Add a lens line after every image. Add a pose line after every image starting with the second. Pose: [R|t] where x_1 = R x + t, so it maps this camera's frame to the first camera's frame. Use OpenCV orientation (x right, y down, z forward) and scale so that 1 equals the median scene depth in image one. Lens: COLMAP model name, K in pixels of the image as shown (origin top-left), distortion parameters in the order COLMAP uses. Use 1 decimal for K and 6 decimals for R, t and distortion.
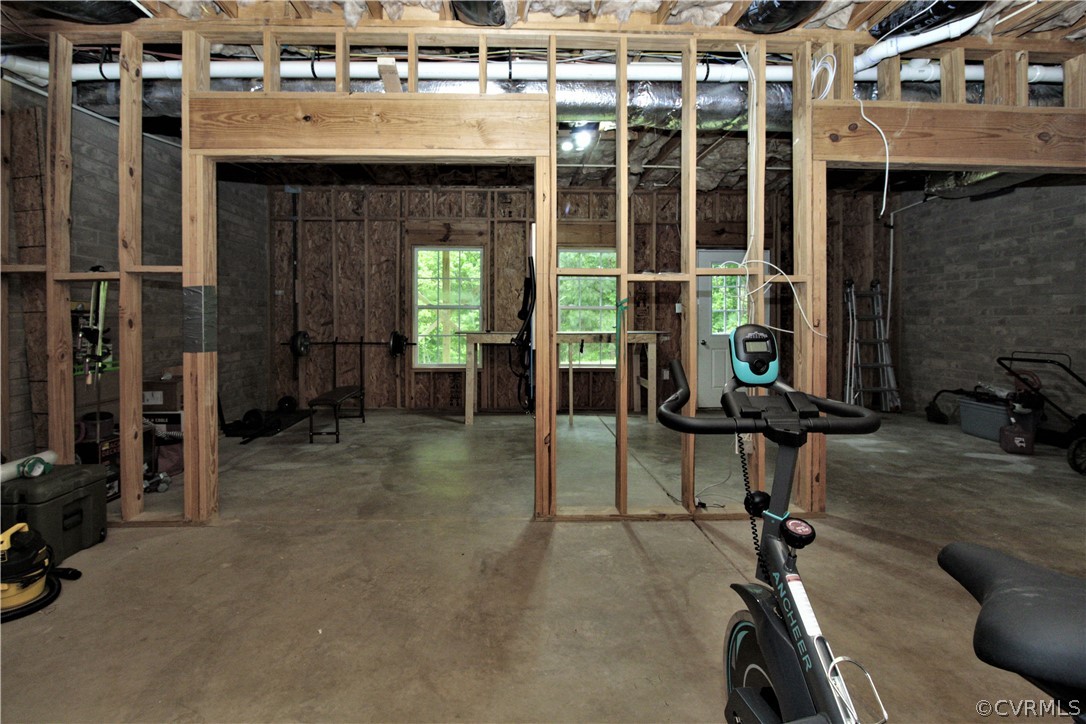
lens RADIAL K [[512.4, 0, 538.2], [0, 512.4, 329.2], [0, 0, 1]] dist [-0.001281, -0.011500]
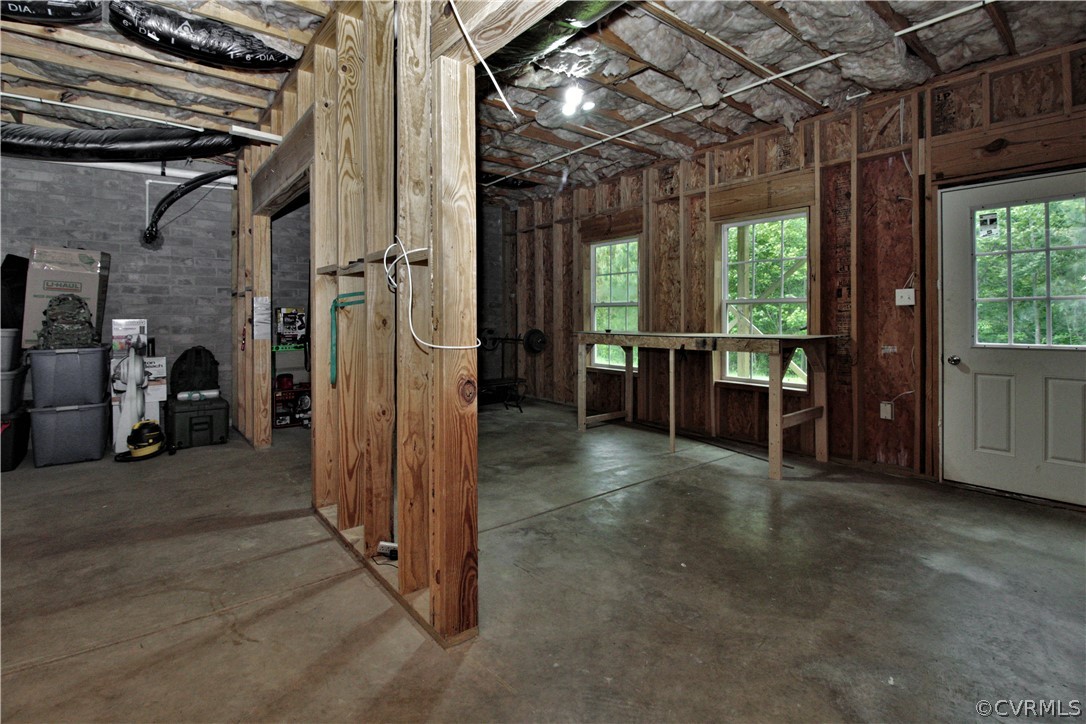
lens RADIAL K [[512.4, 0, 538.2], [0, 512.4, 329.2], [0, 0, 1]] dist [-0.001281, -0.011500]
pose [[0.588284, 0.017040, -0.808475, 1.091634], [-0.007629, 0.999850, 0.015523, -0.024725], [0.808618, -0.002964, 0.588326, 0.715158]]
